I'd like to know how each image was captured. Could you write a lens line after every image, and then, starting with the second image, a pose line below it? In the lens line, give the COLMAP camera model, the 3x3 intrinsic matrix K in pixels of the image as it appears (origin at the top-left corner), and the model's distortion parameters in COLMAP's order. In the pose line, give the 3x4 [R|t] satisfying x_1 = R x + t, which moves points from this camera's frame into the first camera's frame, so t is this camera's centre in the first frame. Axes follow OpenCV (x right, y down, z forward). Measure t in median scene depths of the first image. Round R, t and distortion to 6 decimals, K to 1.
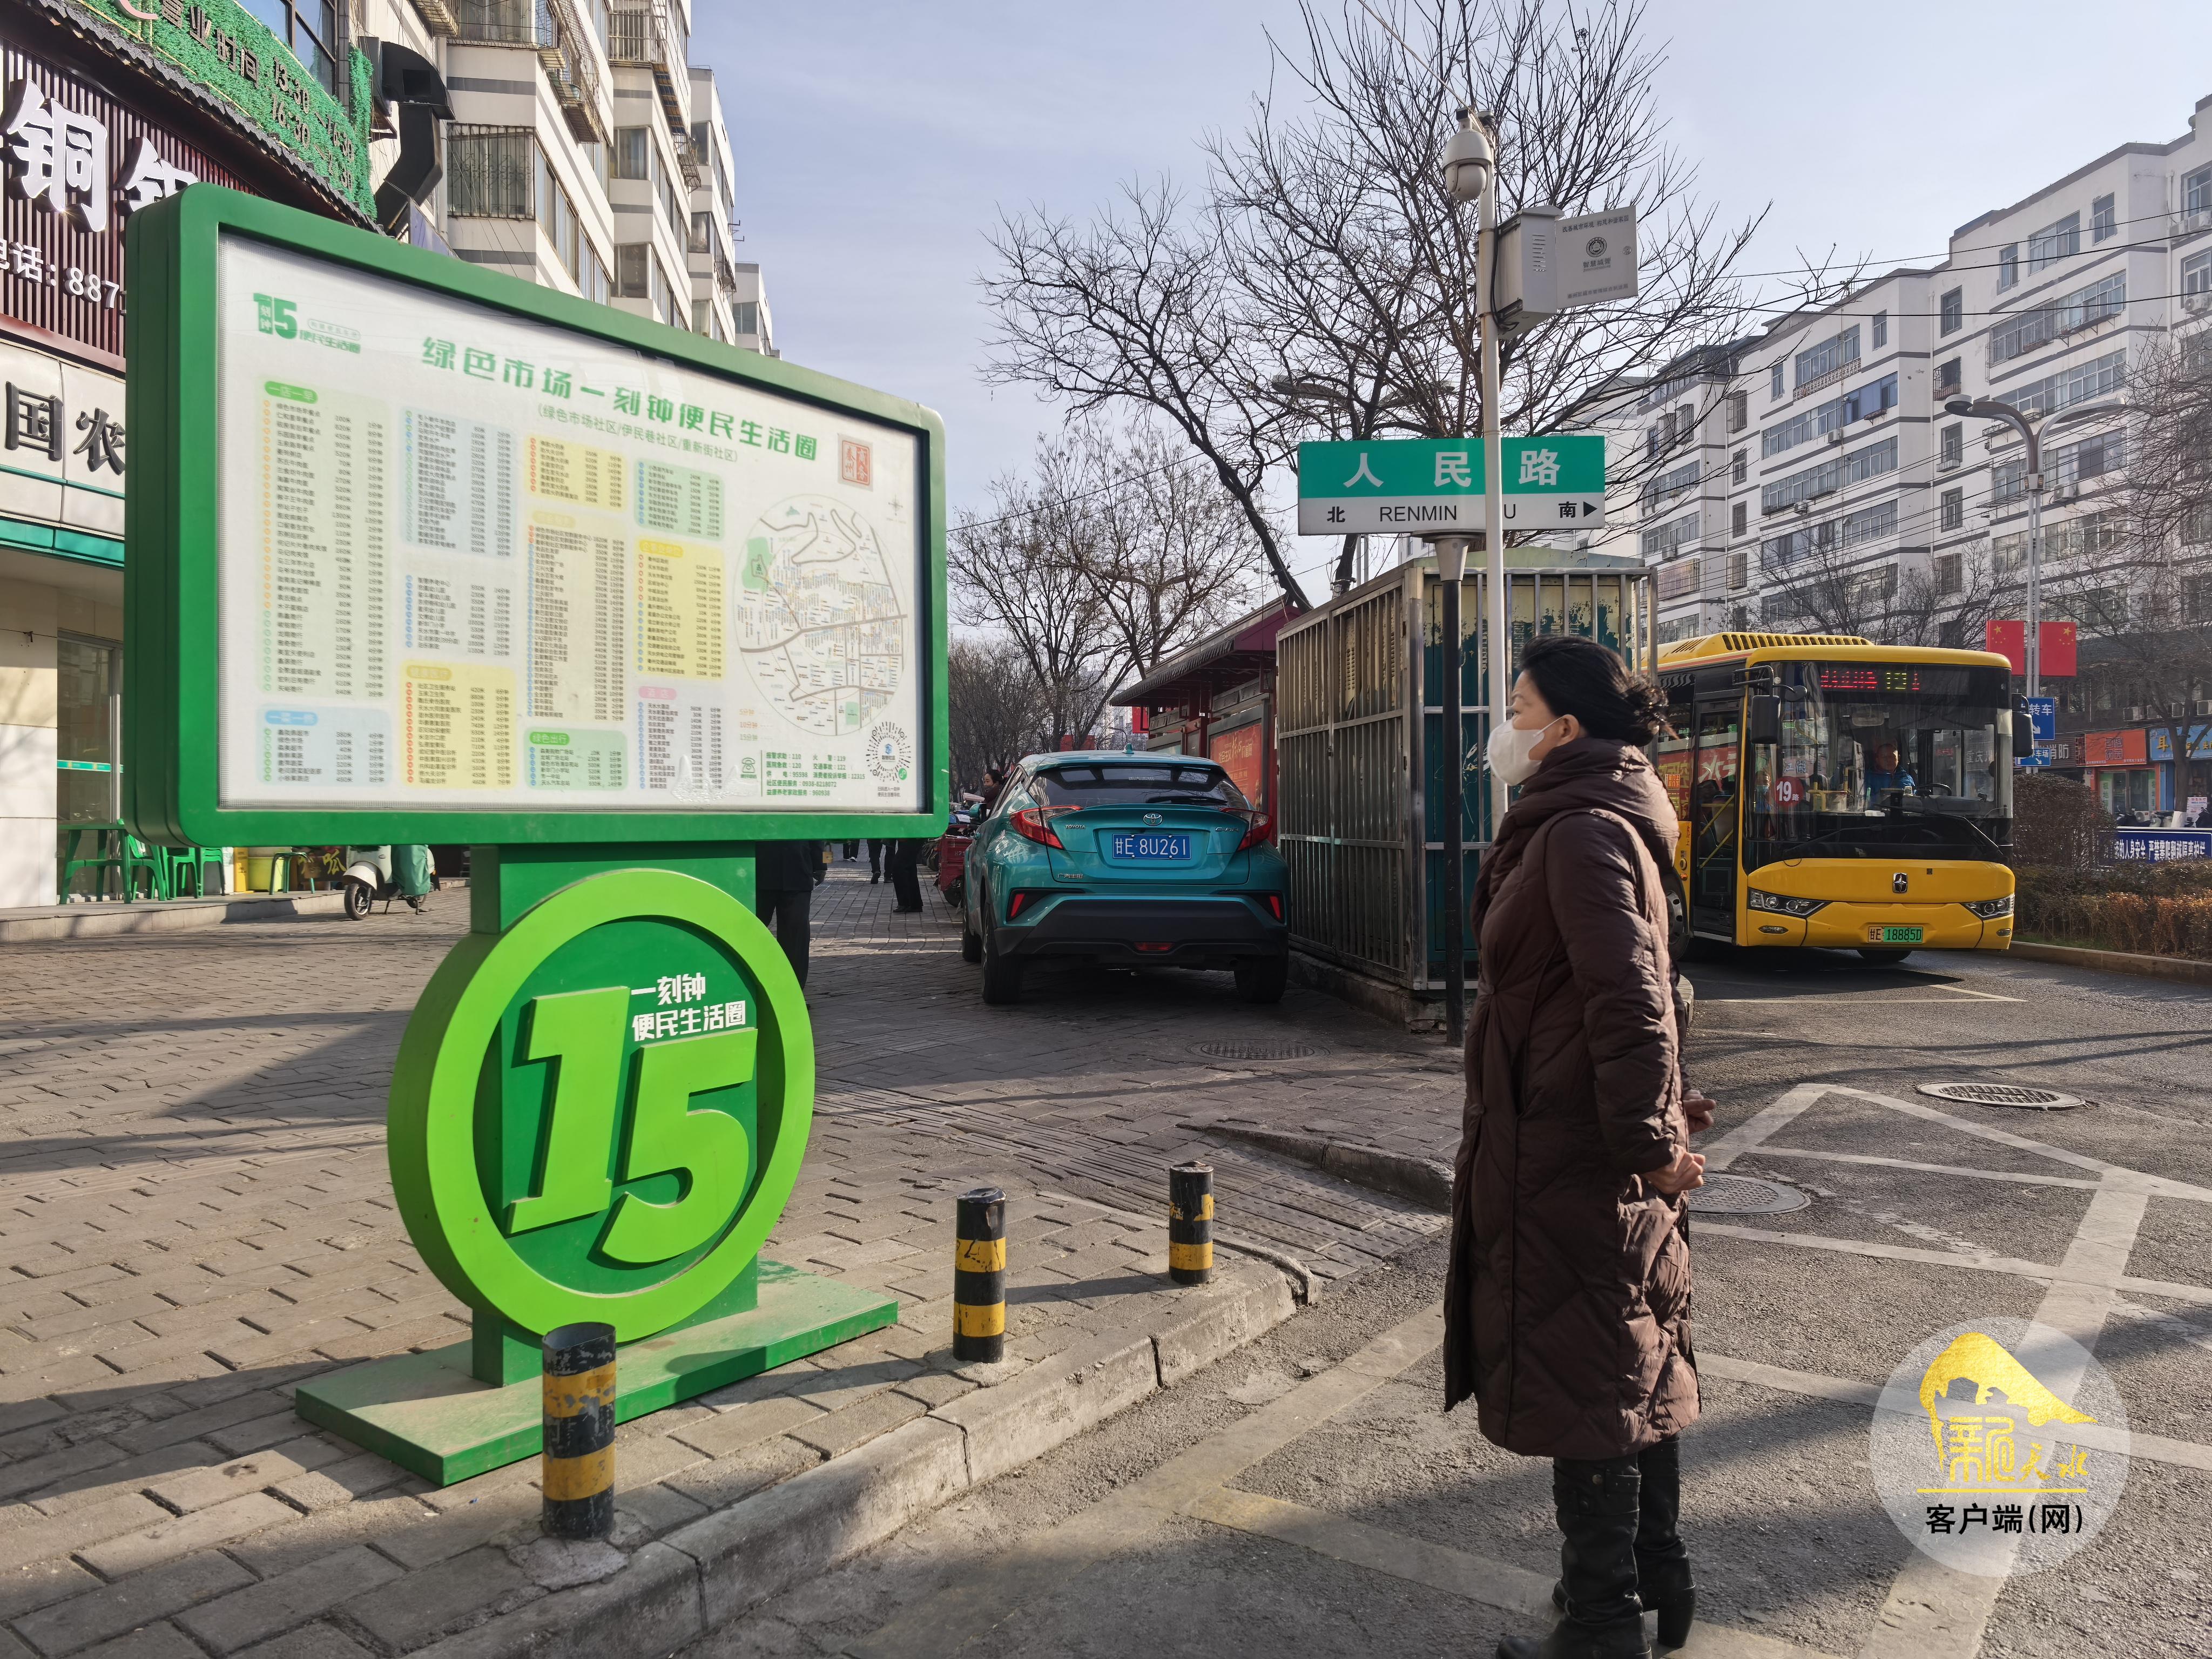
lens RADIAL K [[1543.2, 0, 1106.0], [0, 1543.2, 829.5], [0, 0, 1]] dist [-0.047644, 0.001917]
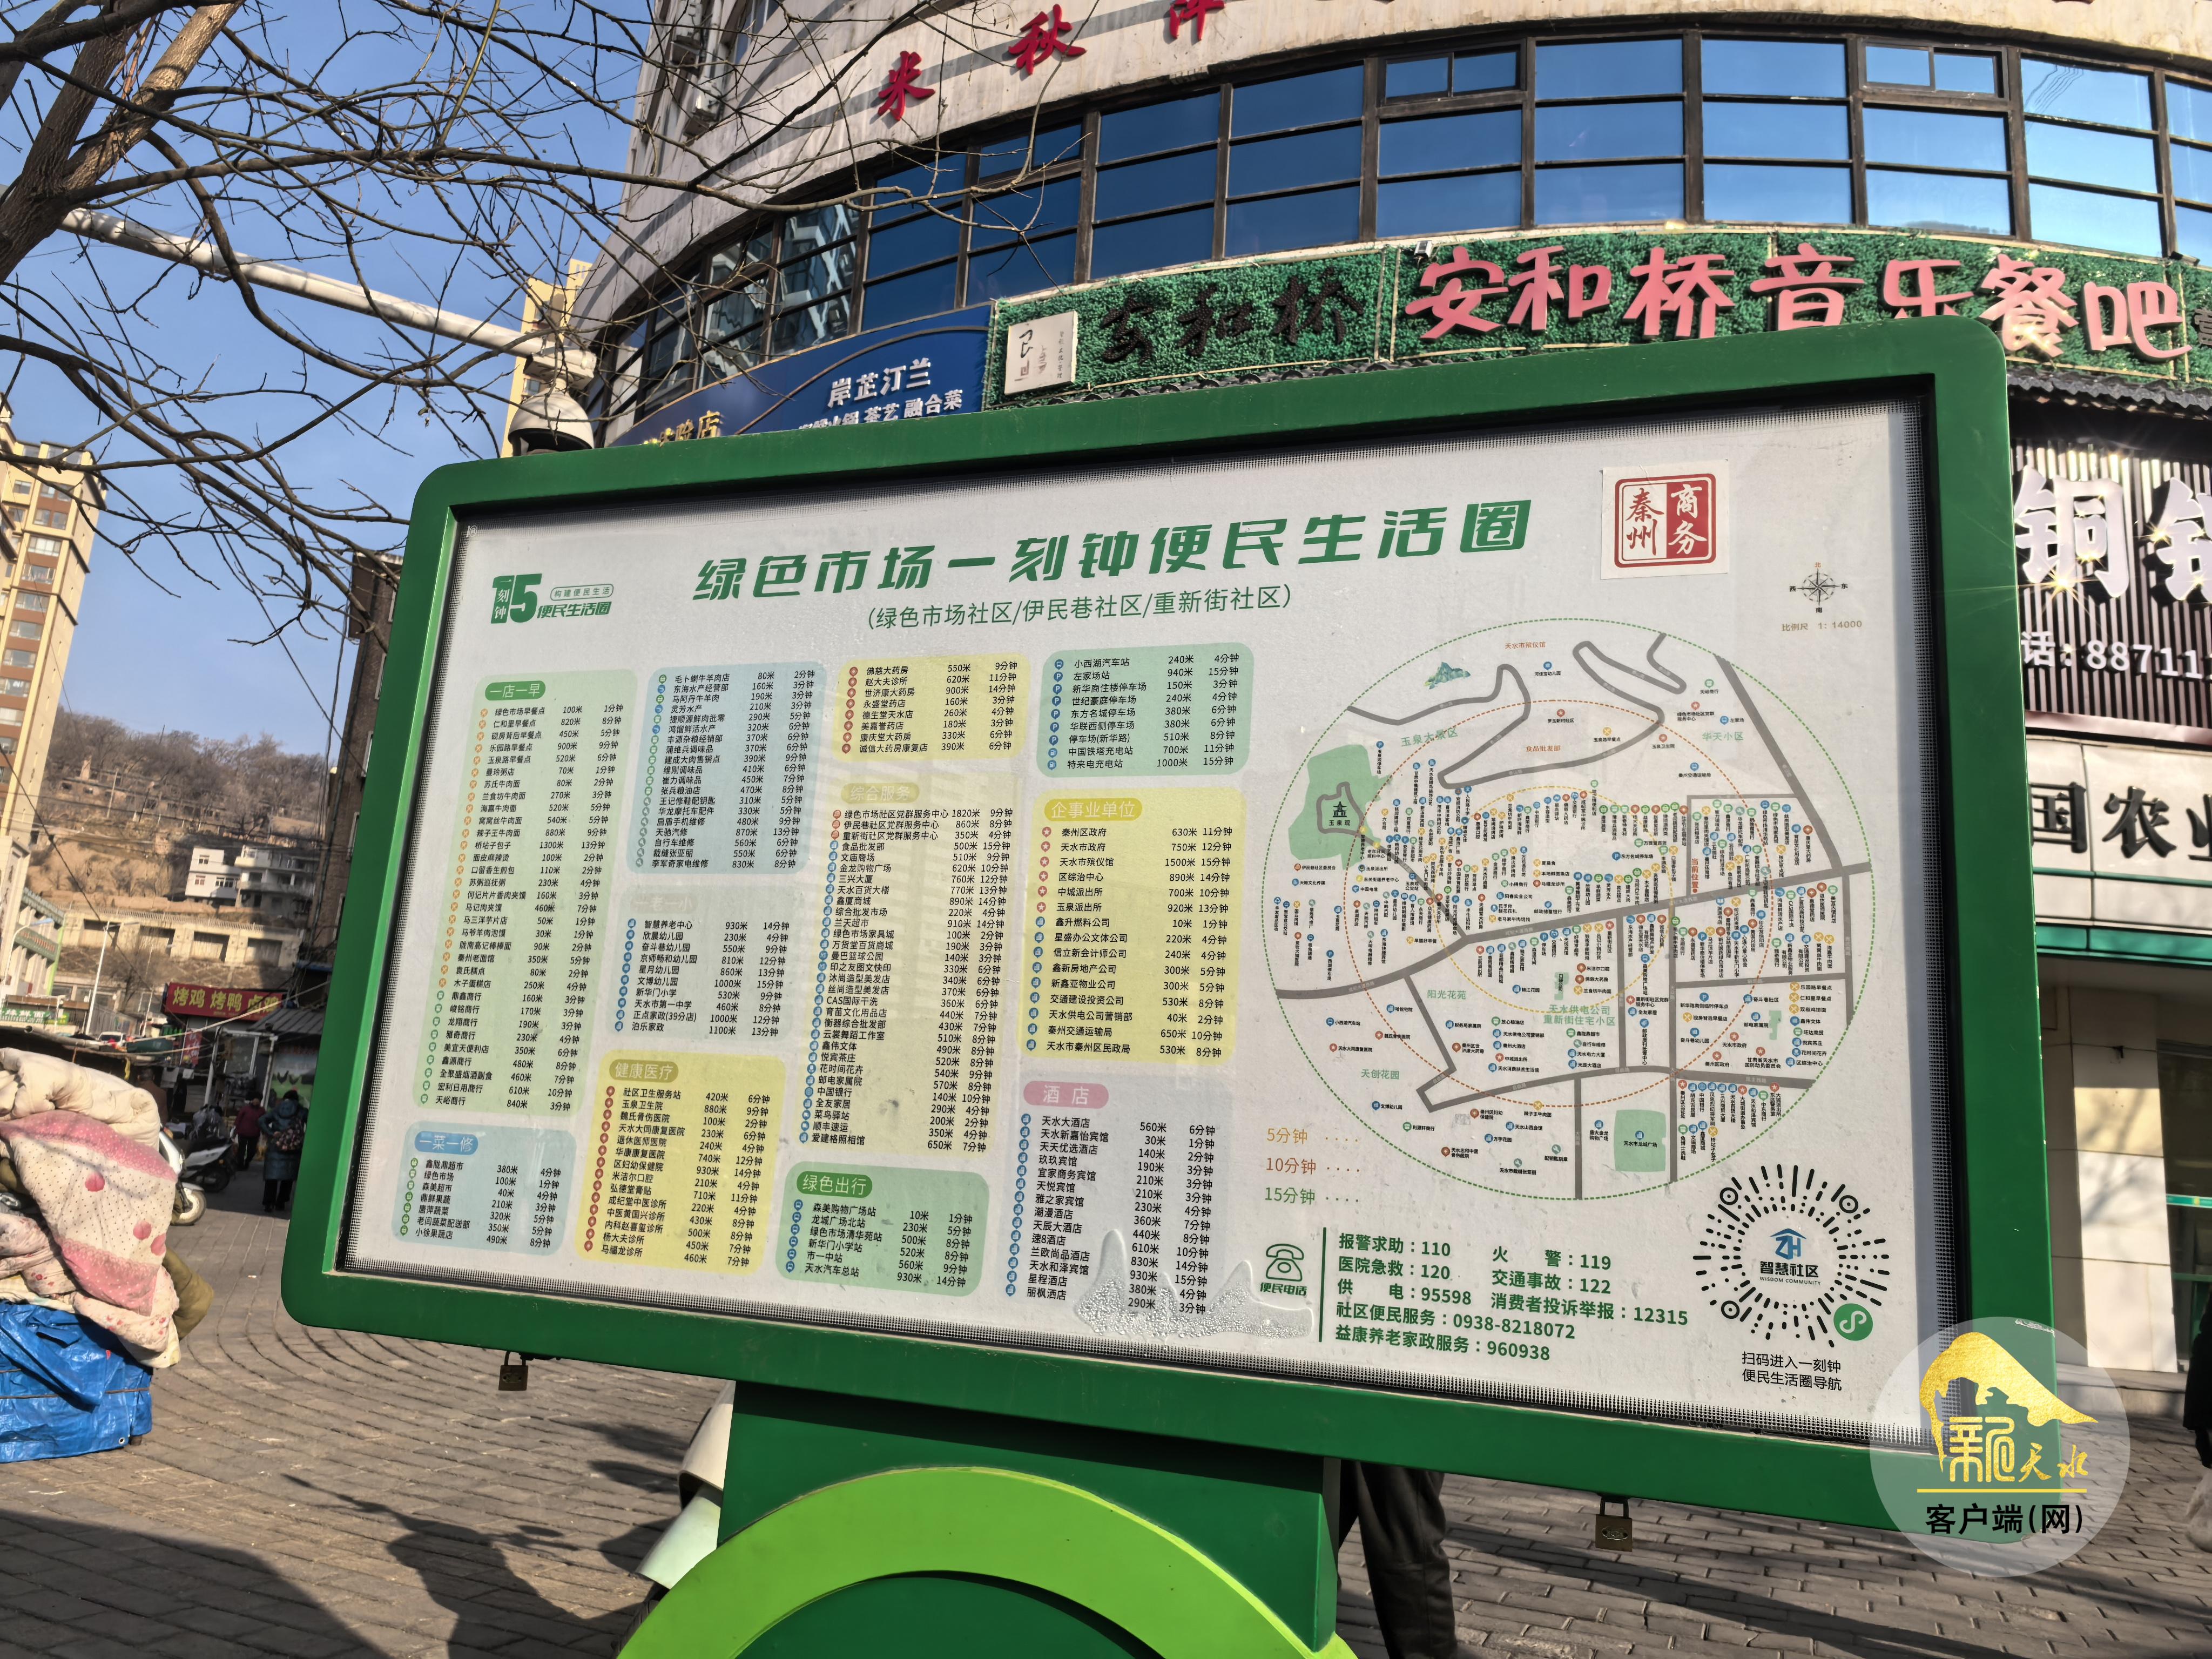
lens RADIAL K [[1604.0, 0, 1107.9], [0, 1604.0, 812.2], [0, 0, 1]] dist [0.040508, -0.052363]
pose [[0.282320, -0.190274, -0.940261, 0.226606], [-0.074322, 0.972849, -0.219184, -0.069401], [0.956437, 0.131762, 0.260513, 0.919473]]
